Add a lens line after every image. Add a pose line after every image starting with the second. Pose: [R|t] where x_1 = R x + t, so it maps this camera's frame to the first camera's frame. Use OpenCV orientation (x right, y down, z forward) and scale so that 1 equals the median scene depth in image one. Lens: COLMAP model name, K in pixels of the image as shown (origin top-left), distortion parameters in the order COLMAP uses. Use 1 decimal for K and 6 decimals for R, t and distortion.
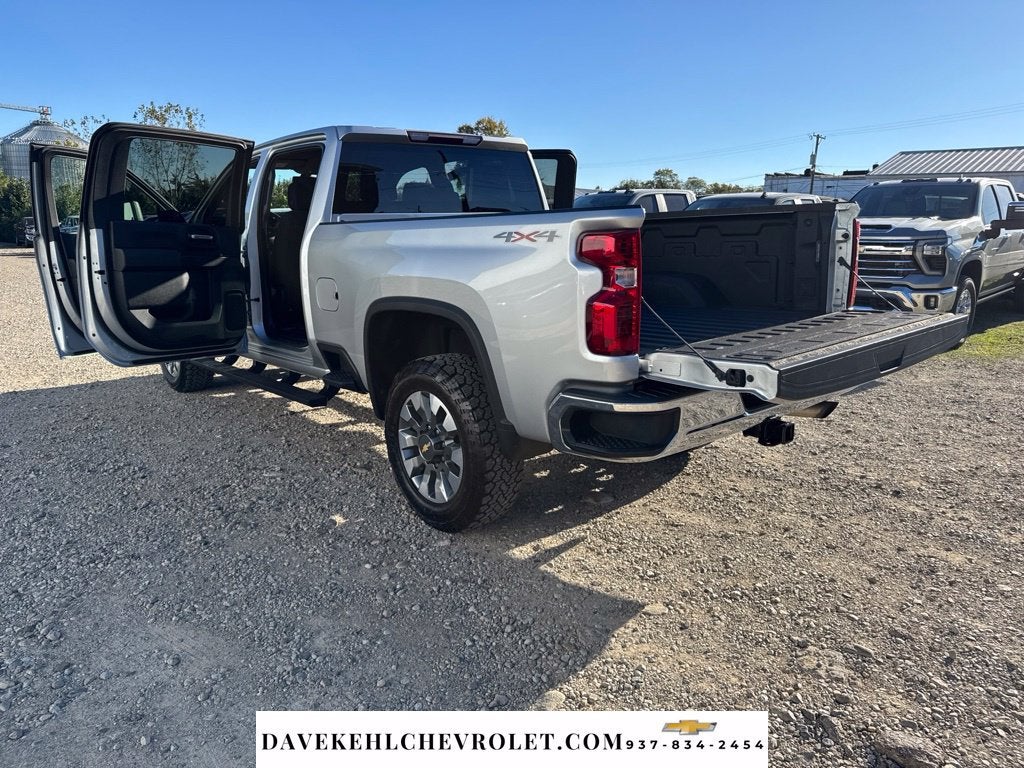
lens RADIAL K [[720.5, 0, 515.8], [0, 720.5, 381.1], [0, 0, 1]] dist [0.037114, -0.038536]
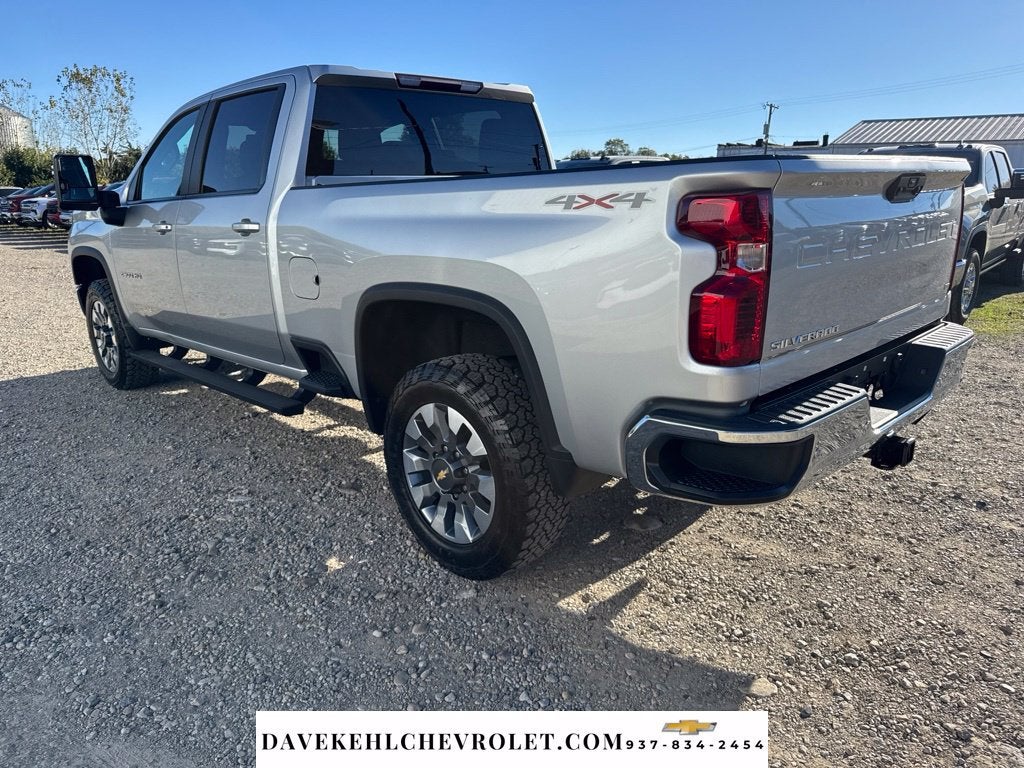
lens RADIAL K [[726.6, 0, 511.4], [0, 726.6, 388.3], [0, 0, 1]] dist [0.005588, -0.002572]
pose [[0.998111, -0.017095, 0.059005, -0.095019], [0.014378, 0.998830, 0.046163, -0.037296], [-0.059725, -0.045228, 0.997190, 0.210485]]
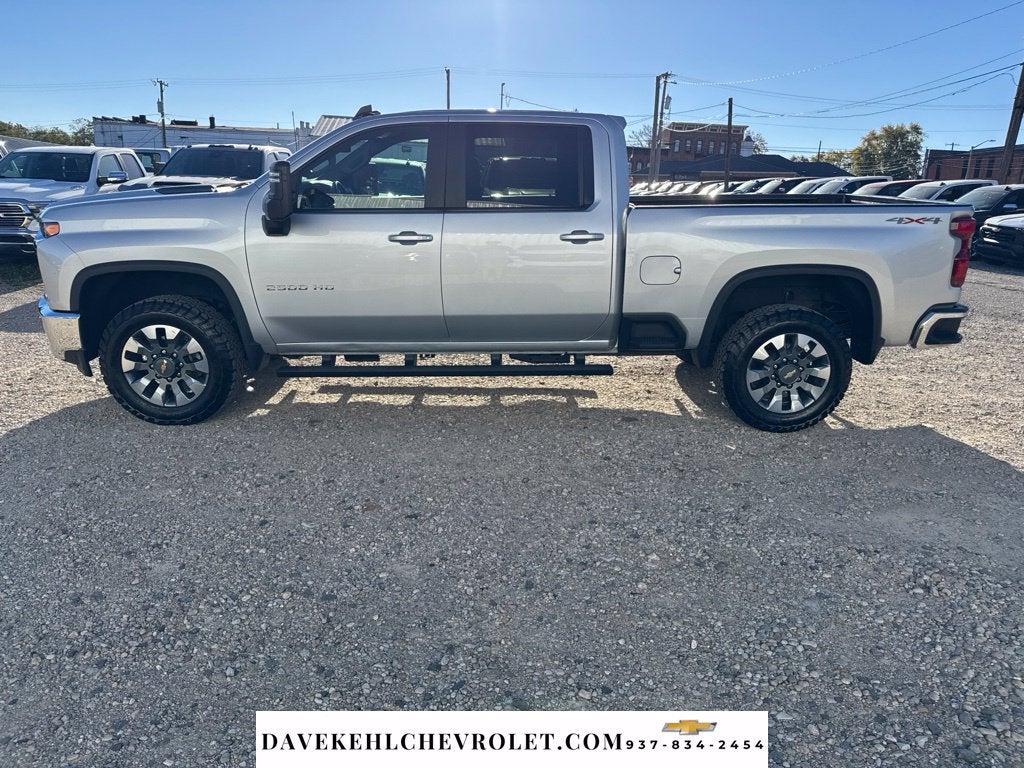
lens RADIAL K [[697.2, 0, 518.1], [0, 697.2, 386.9], [0, 0, 1]] dist [0.014084, -0.020596]
pose [[0.632666, -0.202650, 0.747440, -1.456399], [0.139363, 0.979191, 0.147520, -0.152580], [-0.761782, 0.010835, 0.647743, 0.531071]]
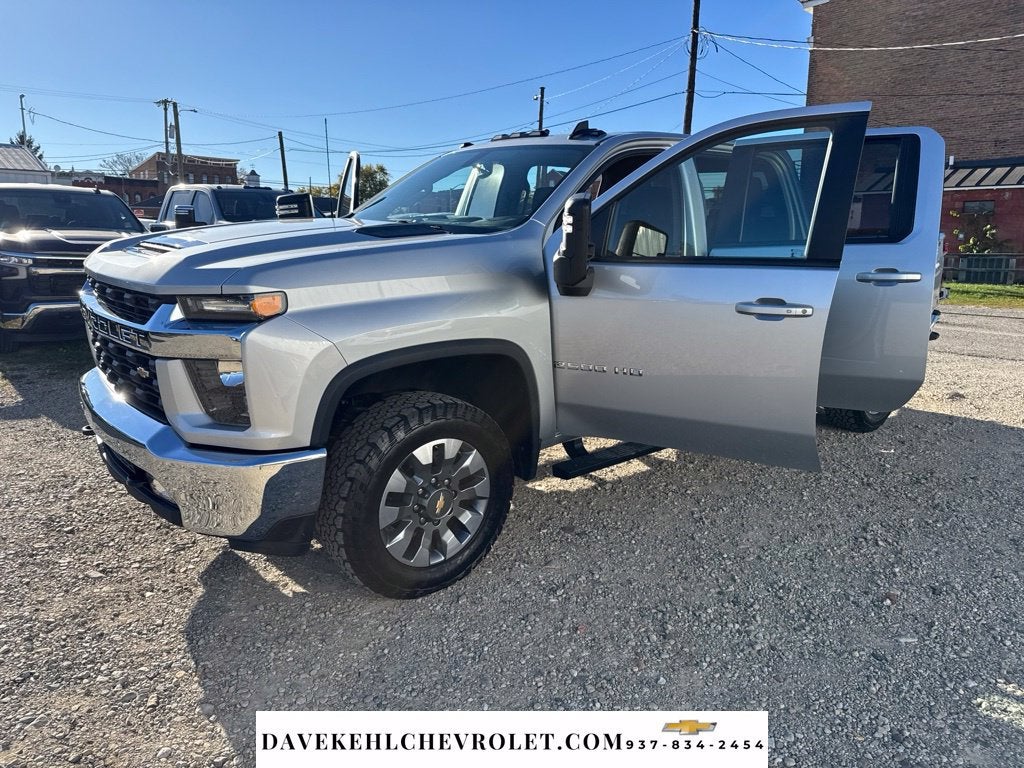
lens RADIAL K [[697.2, 0, 518.1], [0, 697.2, 386.9], [0, 0, 1]] dist [0.014084, -0.020596]
pose [[0.003080, -0.222716, 0.974878, -1.676276], [0.192976, 0.956691, 0.217952, -0.387165], [-0.981199, 0.187457, 0.045926, 1.723484]]
